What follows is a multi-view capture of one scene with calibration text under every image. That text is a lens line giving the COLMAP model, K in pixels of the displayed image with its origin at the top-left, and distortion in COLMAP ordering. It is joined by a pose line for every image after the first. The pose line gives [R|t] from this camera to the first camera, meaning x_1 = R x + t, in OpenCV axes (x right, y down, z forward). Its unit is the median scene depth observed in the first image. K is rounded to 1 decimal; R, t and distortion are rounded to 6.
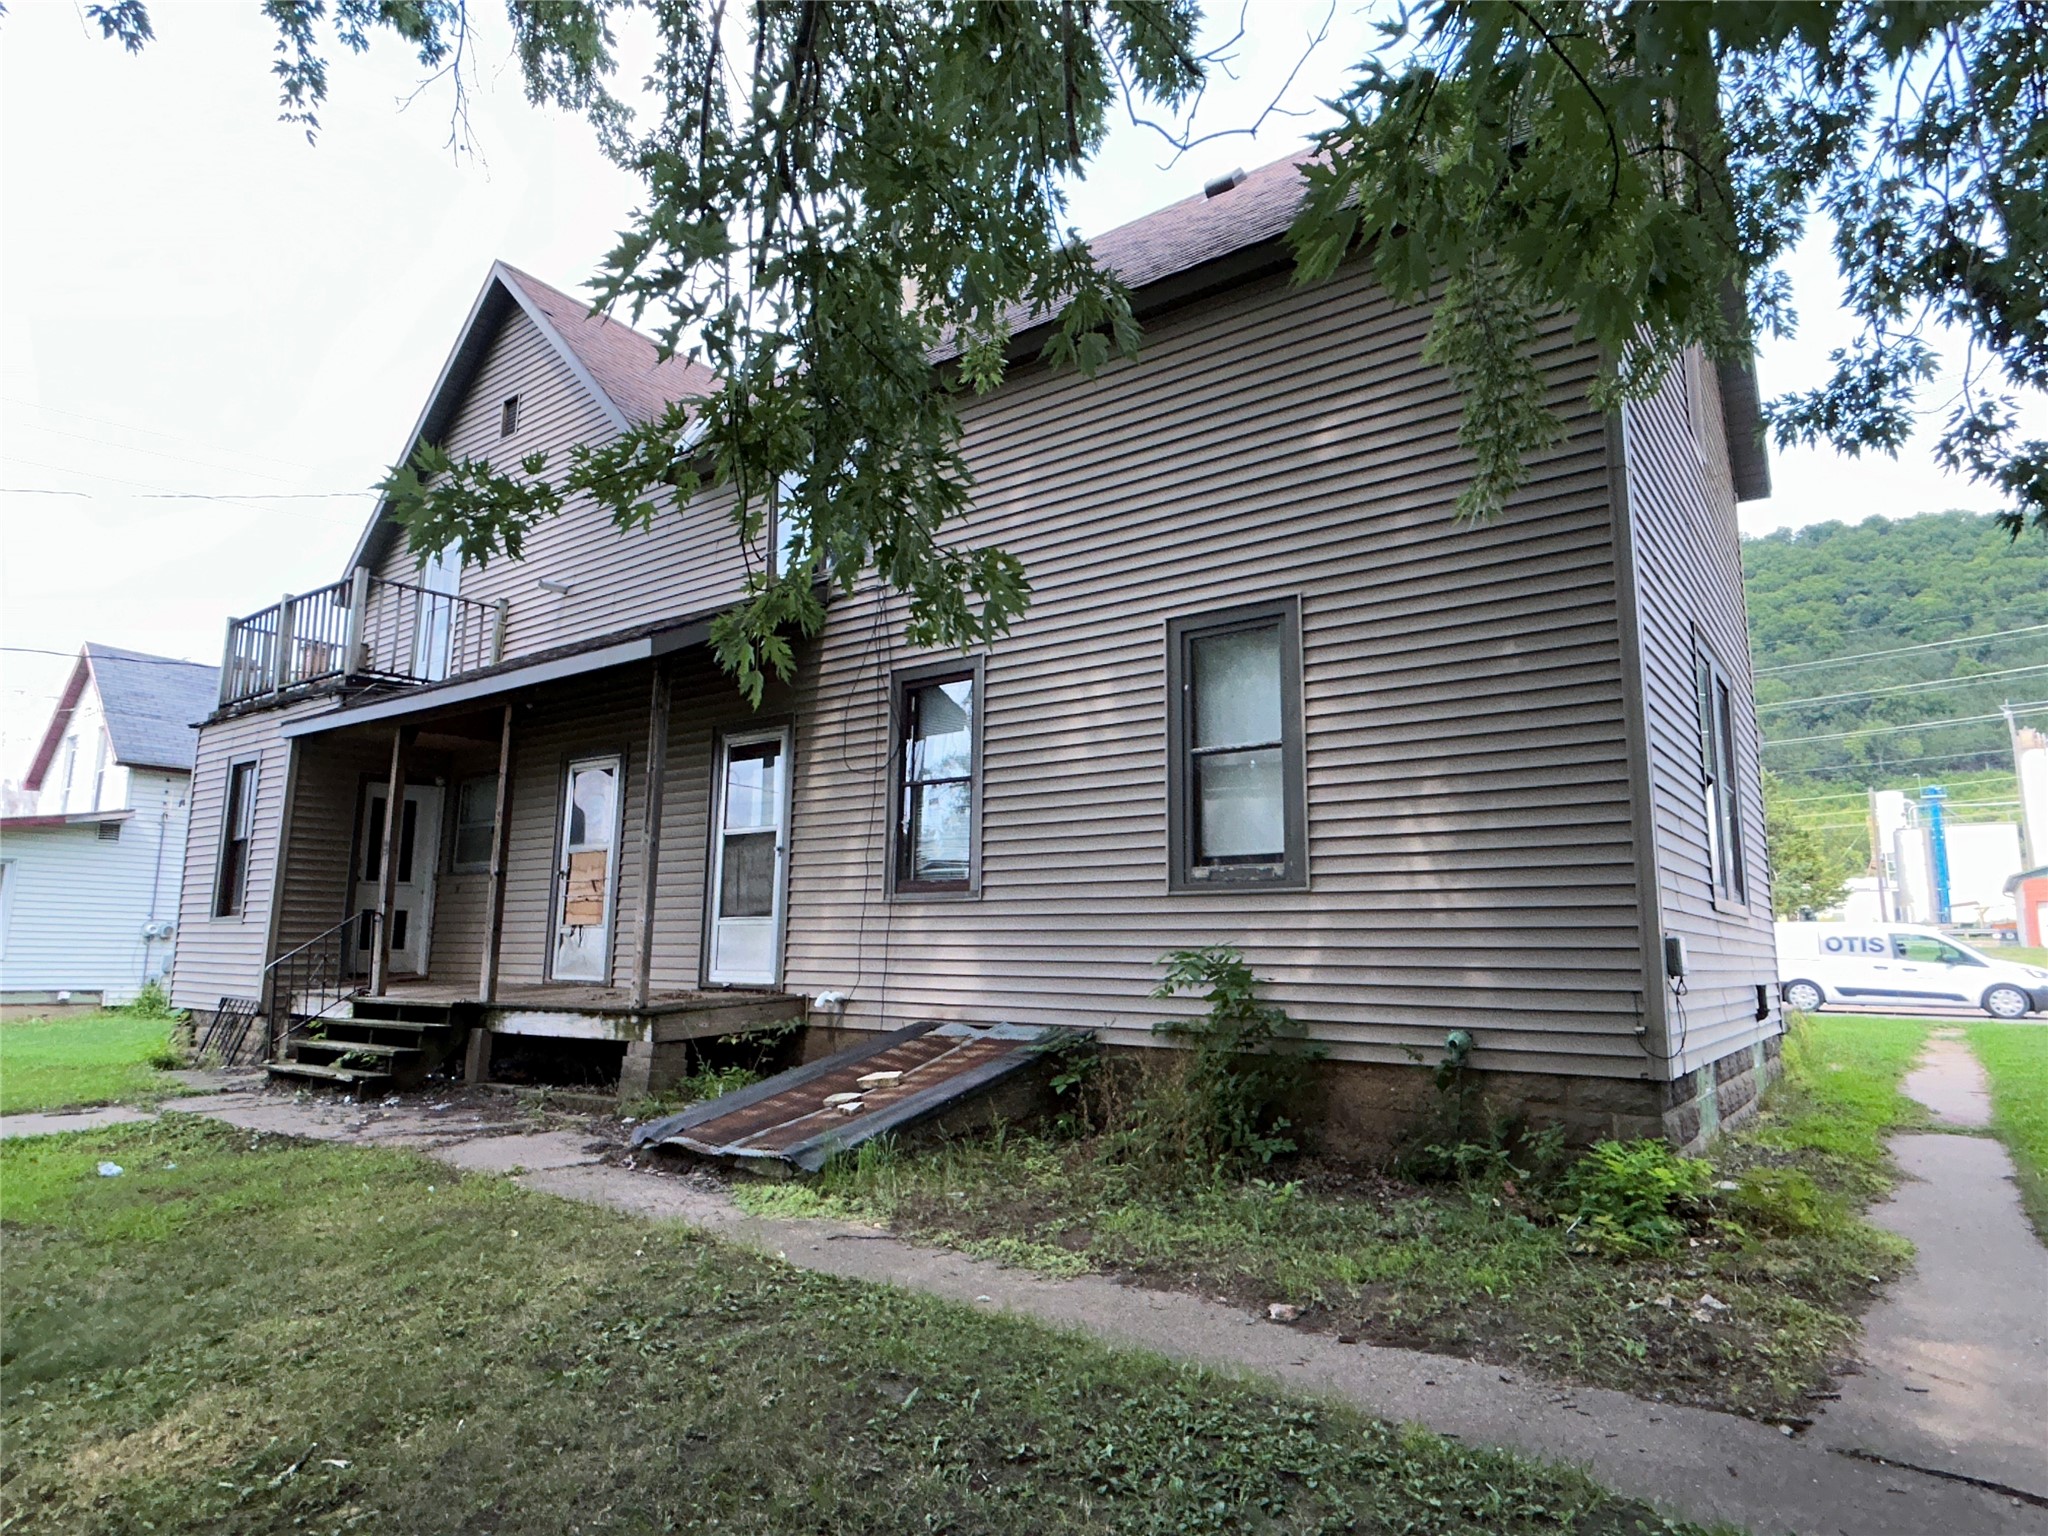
lens RADIAL K [[1202.6, 0, 1024.0], [0, 1202.6, 768.0], [0, 0, 1]] dist [0.001659, 0.000030]
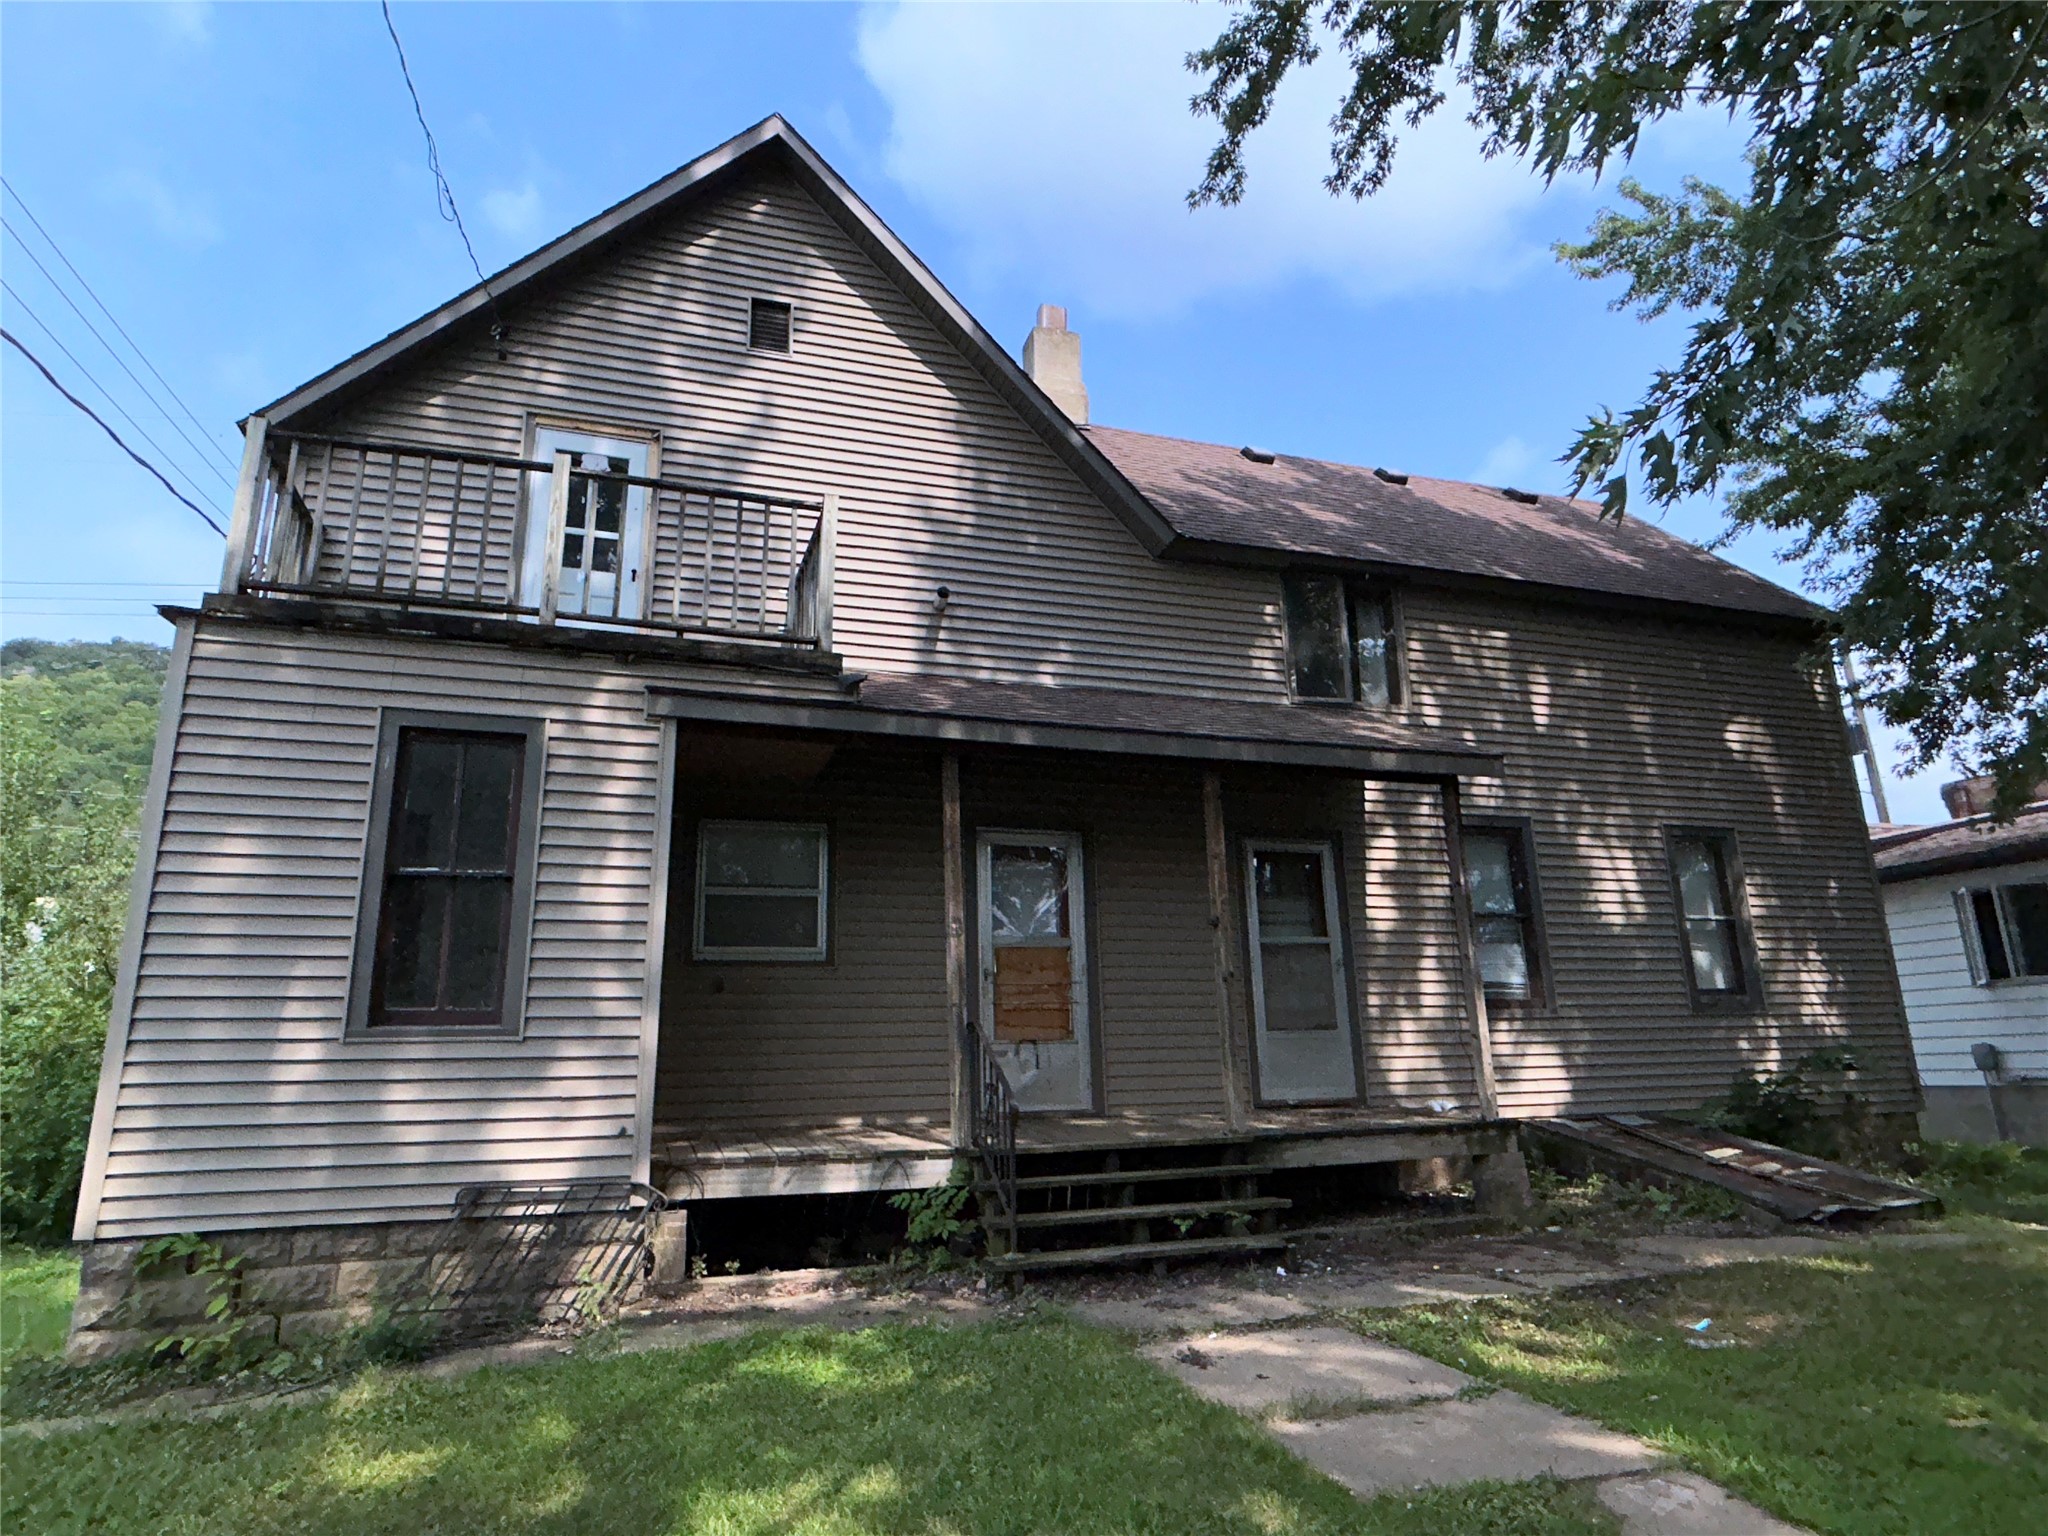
lens RADIAL K [[1205.9, 0, 1027.3], [0, 1205.9, 778.8], [0, 0, 1]] dist [-0.001596, -0.001351]
pose [[0.562126, 0.168306, 0.809746, -1.232483], [-0.101657, 0.985711, -0.134311, 0.079743], [-0.820781, -0.006817, 0.571203, 0.645736]]
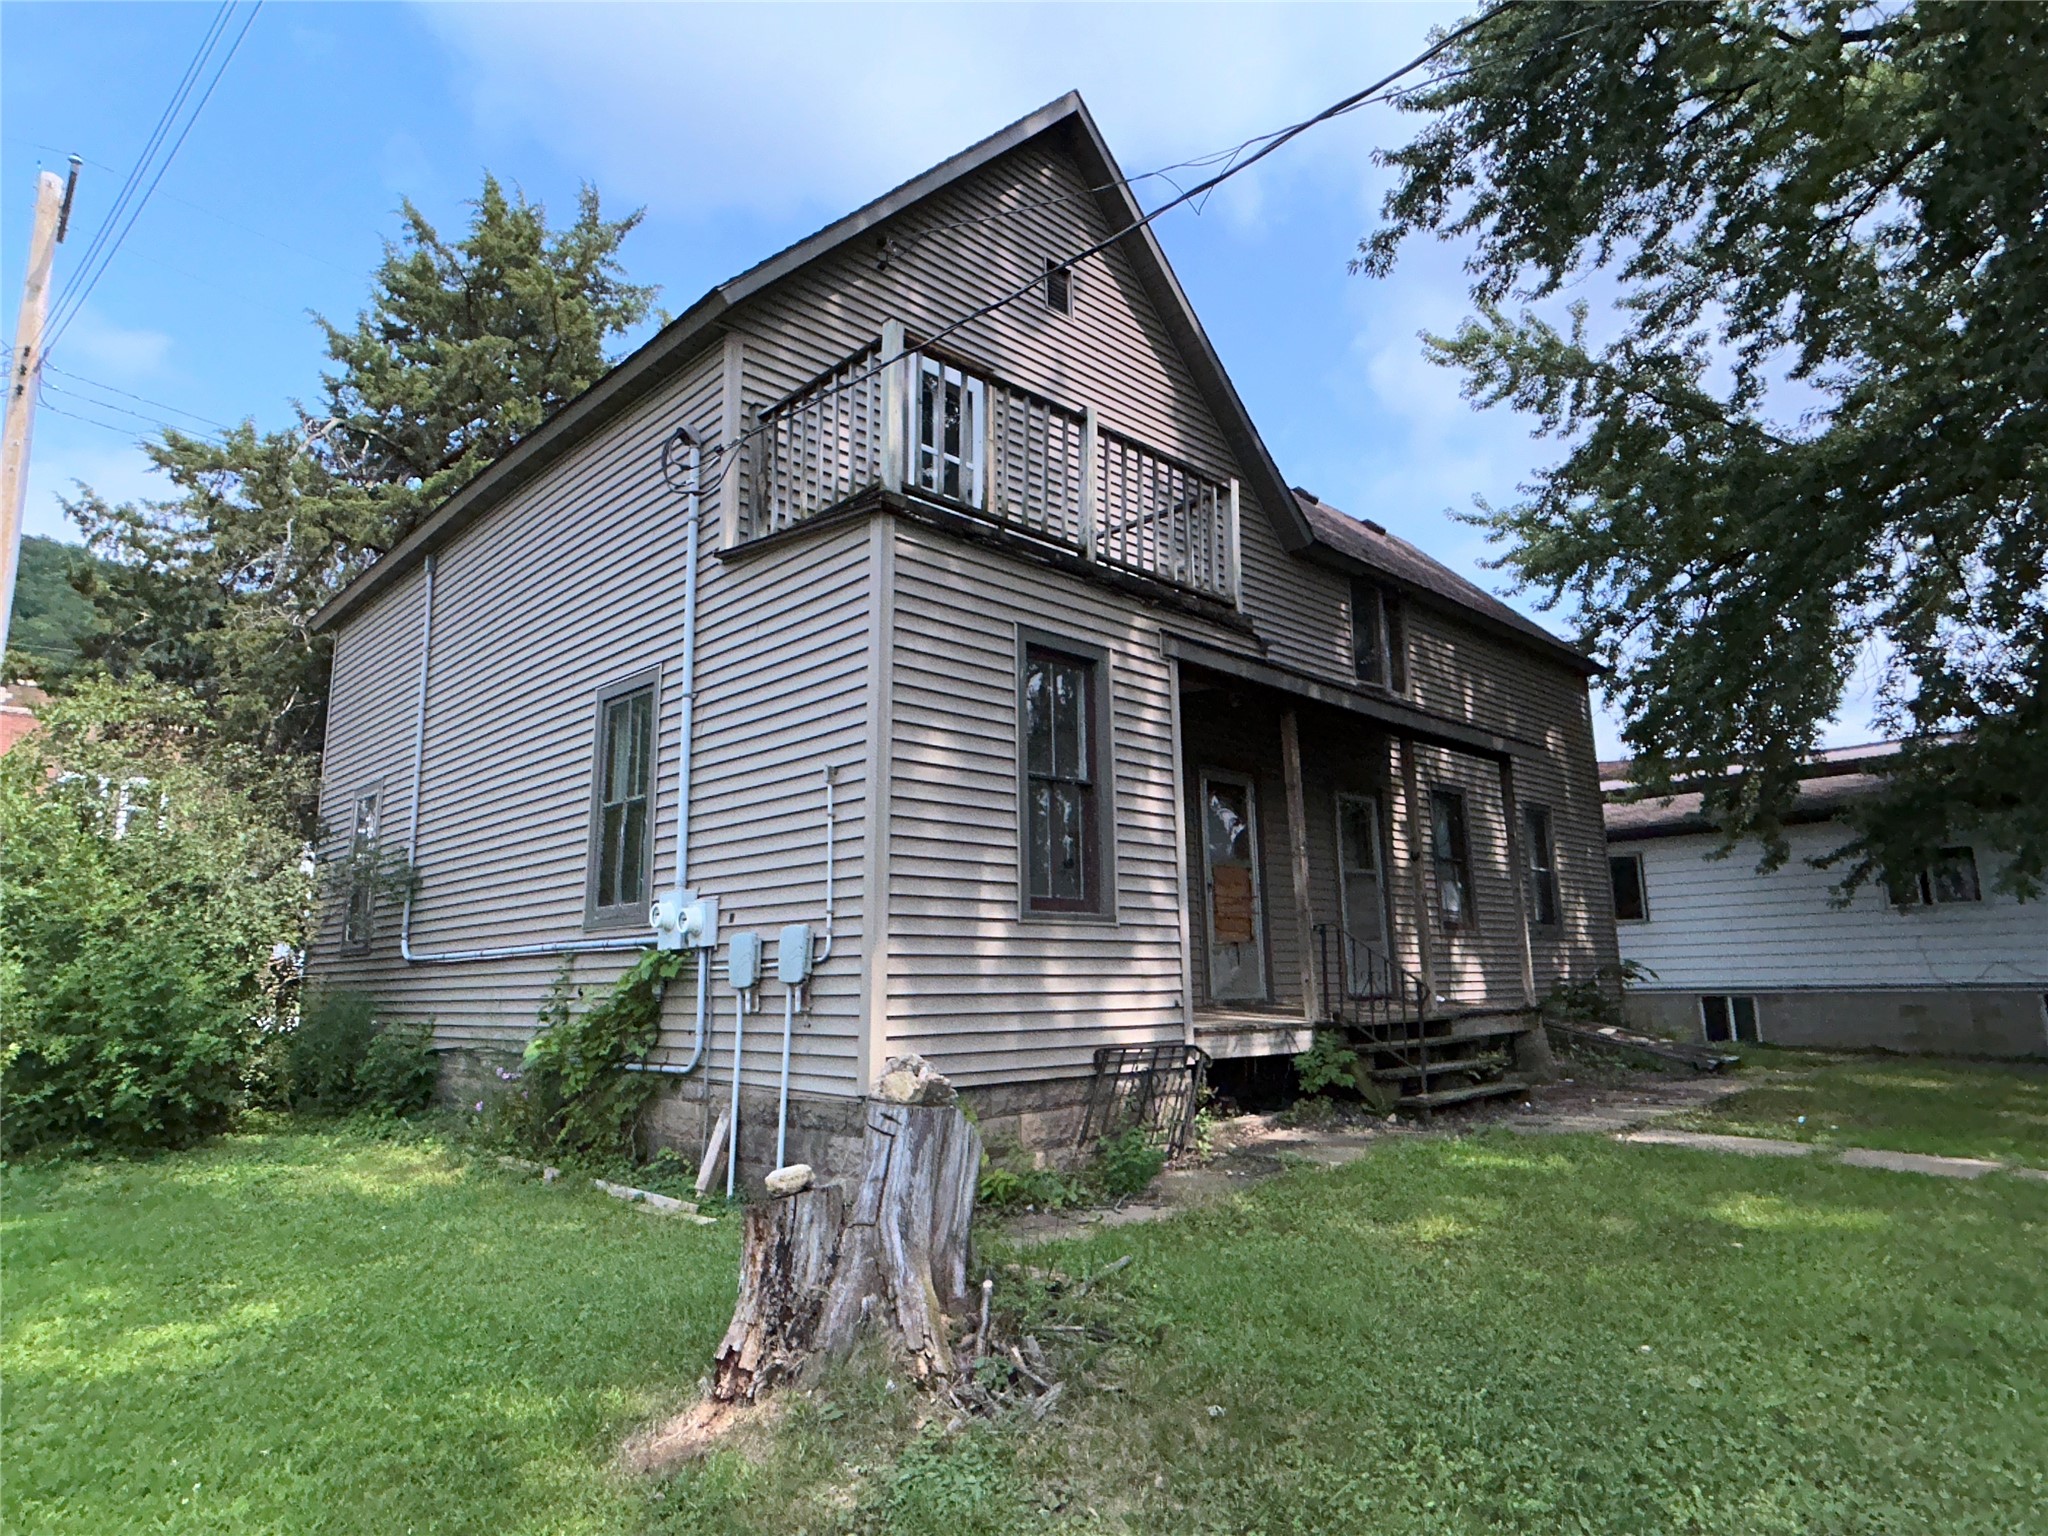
lens RADIAL K [[1202.6, 0, 1024.0], [0, 1202.6, 768.0], [0, 0, 1]] dist [0.001659, 0.000030]
pose [[0.155762, 0.157657, 0.975132, -1.607863], [-0.142711, 0.980416, -0.135715, 0.175140], [-0.977431, -0.118023, 0.175211, 1.191282]]
